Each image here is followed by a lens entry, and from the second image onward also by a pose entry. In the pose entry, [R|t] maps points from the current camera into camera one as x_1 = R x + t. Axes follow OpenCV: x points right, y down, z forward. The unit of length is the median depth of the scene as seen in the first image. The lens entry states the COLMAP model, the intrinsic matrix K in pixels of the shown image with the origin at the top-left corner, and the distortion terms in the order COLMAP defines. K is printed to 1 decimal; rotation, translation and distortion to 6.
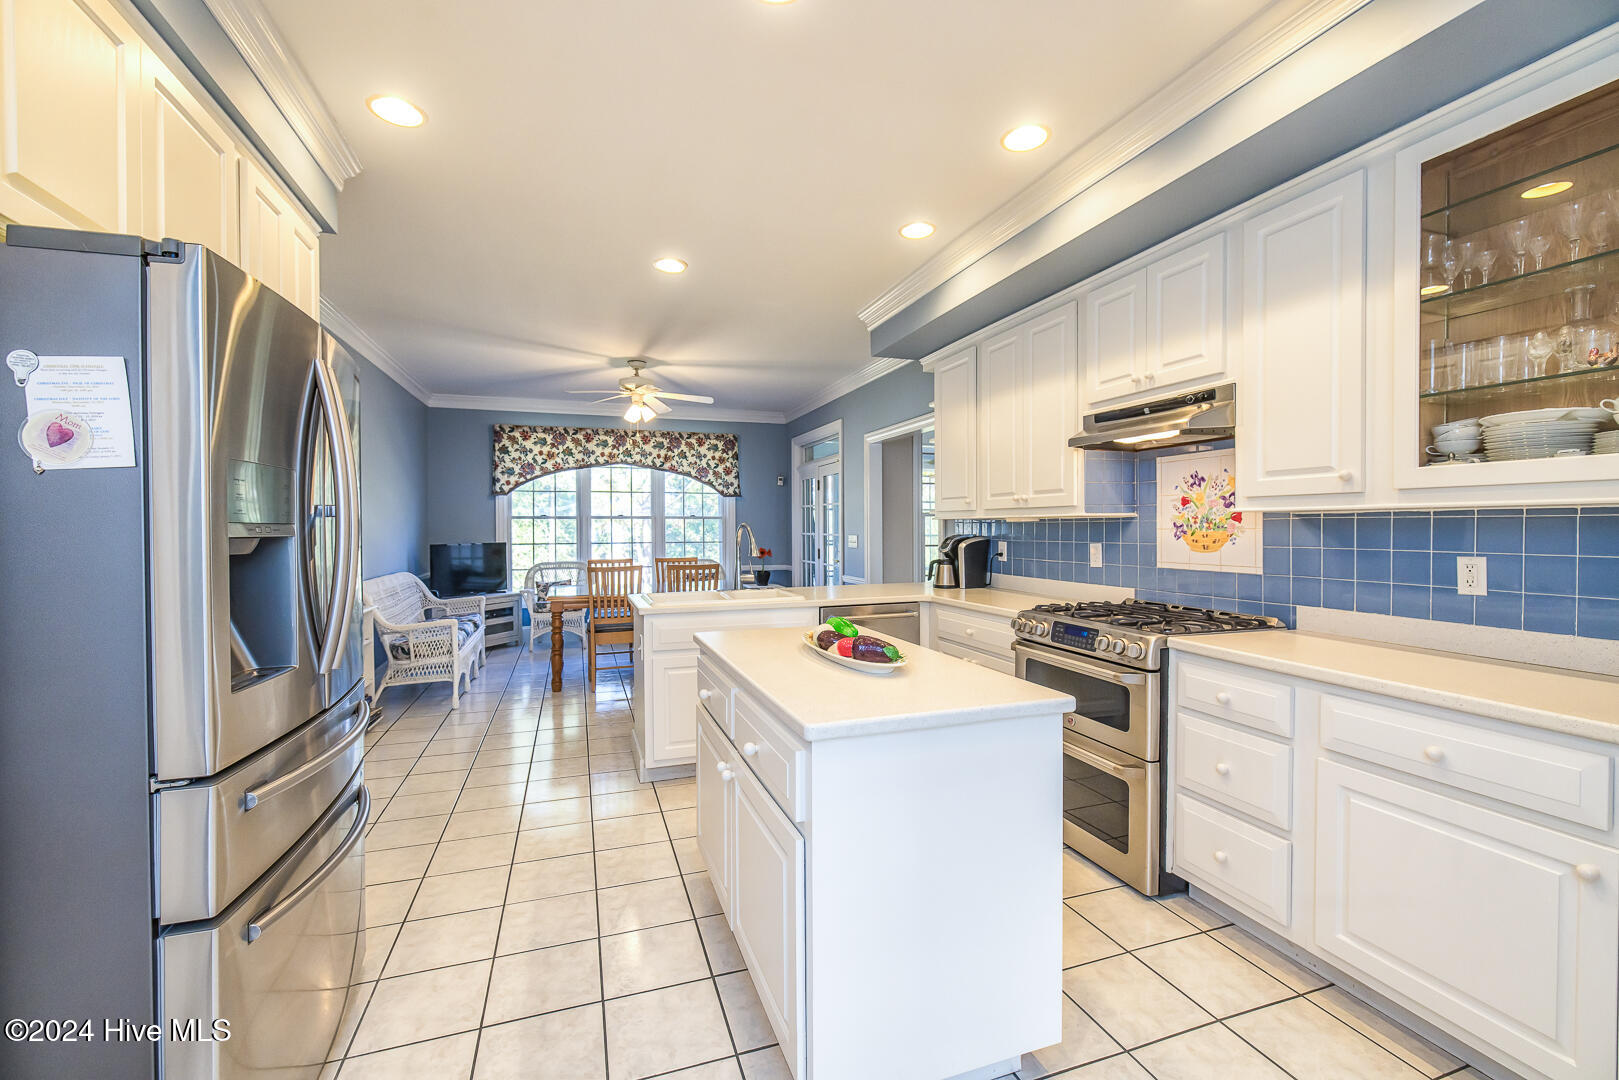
lens RADIAL K [[677.2, 0, 809.5], [0, 677.2, 540.0], [0, 0, 1]] dist [-0.002128, -0.000631]
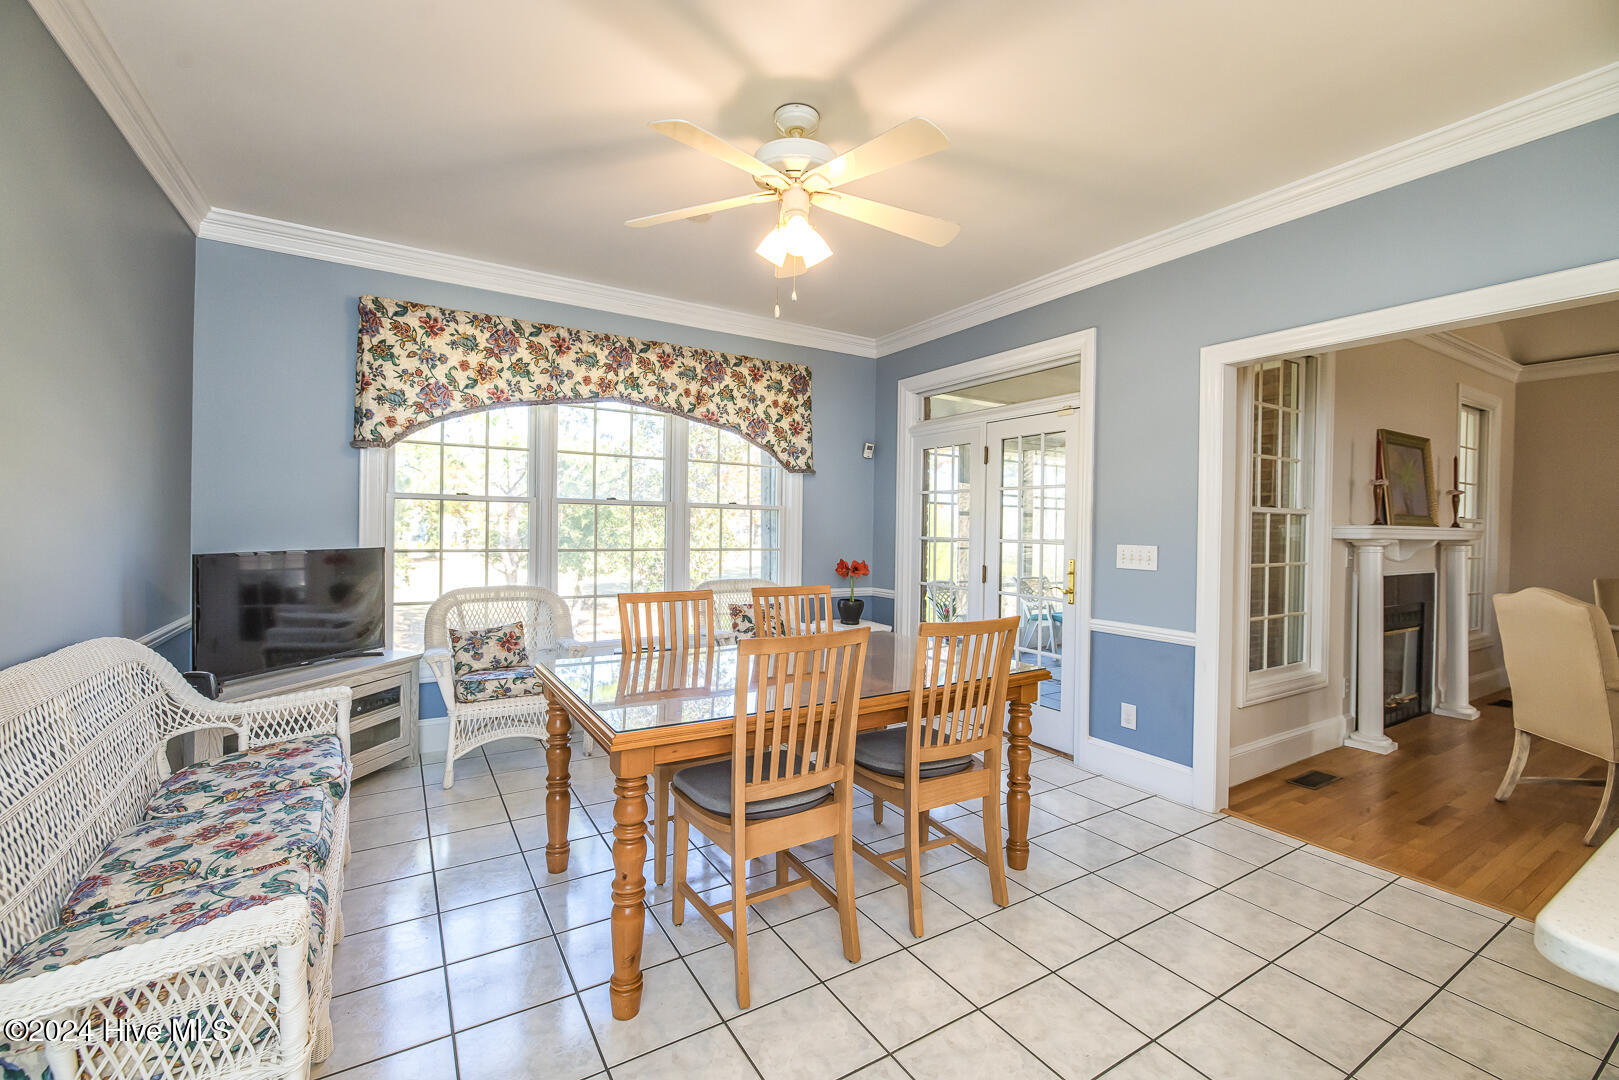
lens RADIAL K [[677.2, 0, 809.5], [0, 677.2, 540.0], [0, 0, 1]] dist [-0.002128, -0.000631]
pose [[0.976822, 0.013240, 0.213645, -0.258742], [-0.012702, 0.999912, -0.003890, -0.003635], [-0.213677, 0.001086, 0.976904, 0.473806]]
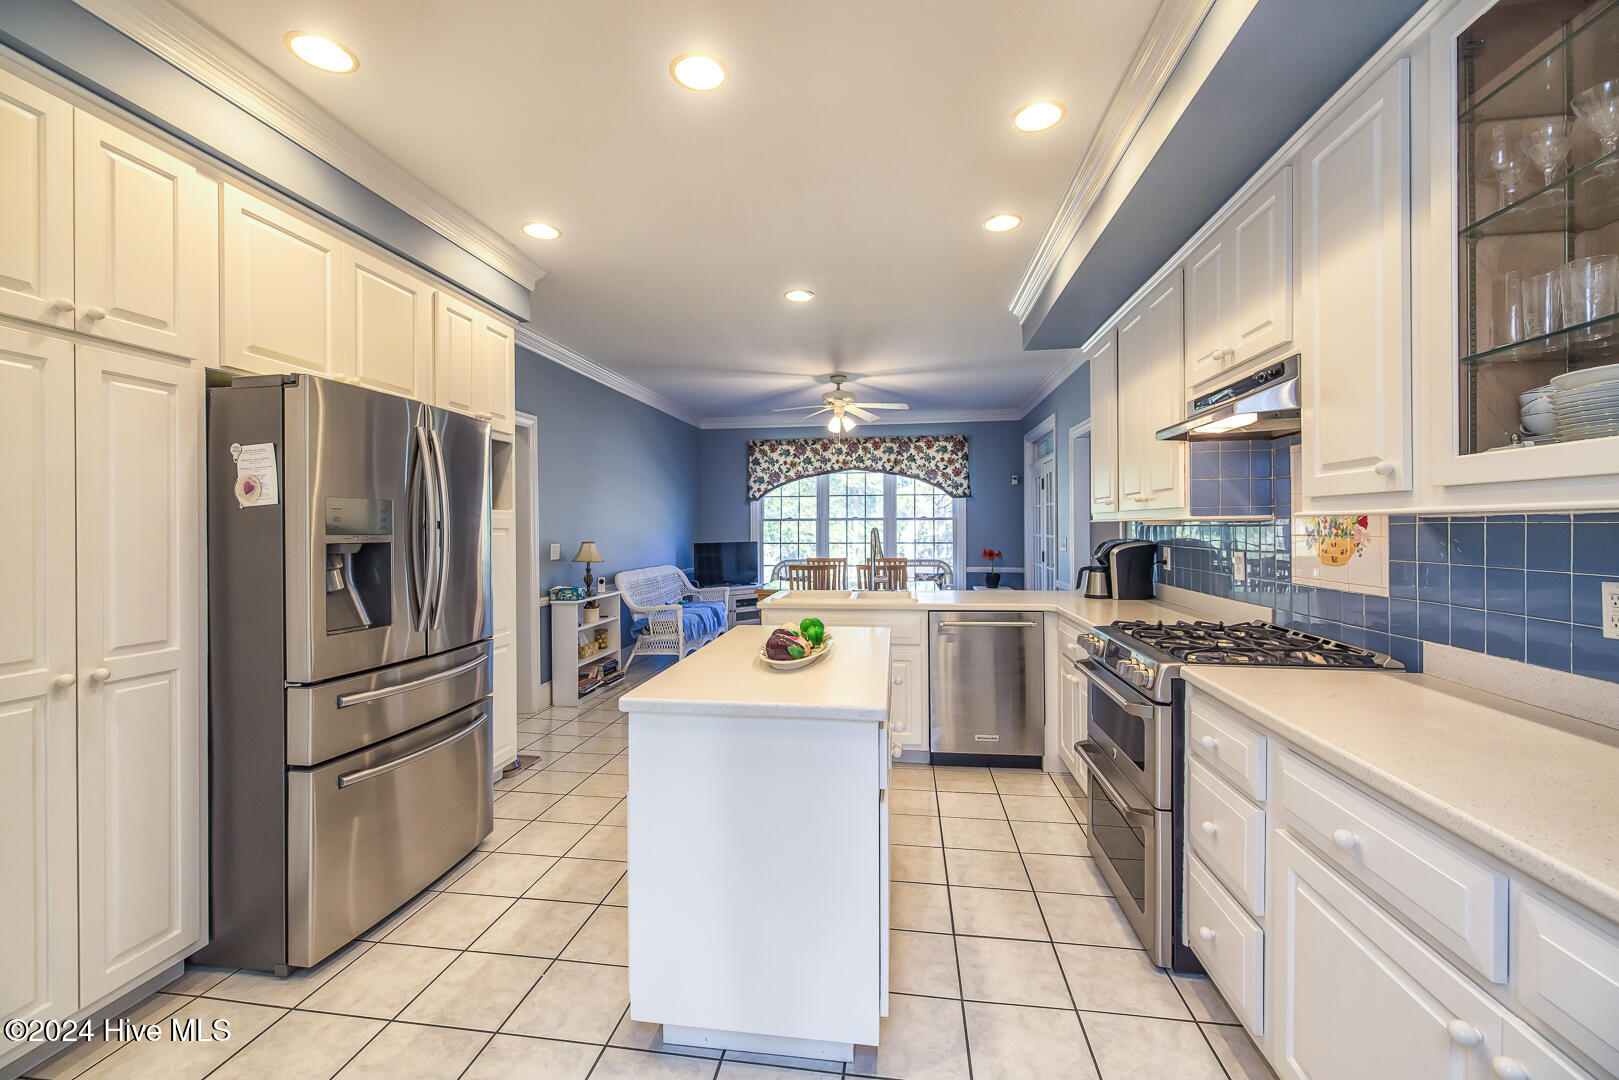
lens RADIAL K [[680.1, 0, 803.9], [0, 680.1, 533.7], [0, 0, 1]] dist [-0.002463, -0.000259]
pose [[0.885253, 0.003215, -0.465099, 0.161935], [-0.006459, 0.999965, -0.005381, -0.004281], [0.465065, 0.007768, 0.885242, 0.008824]]
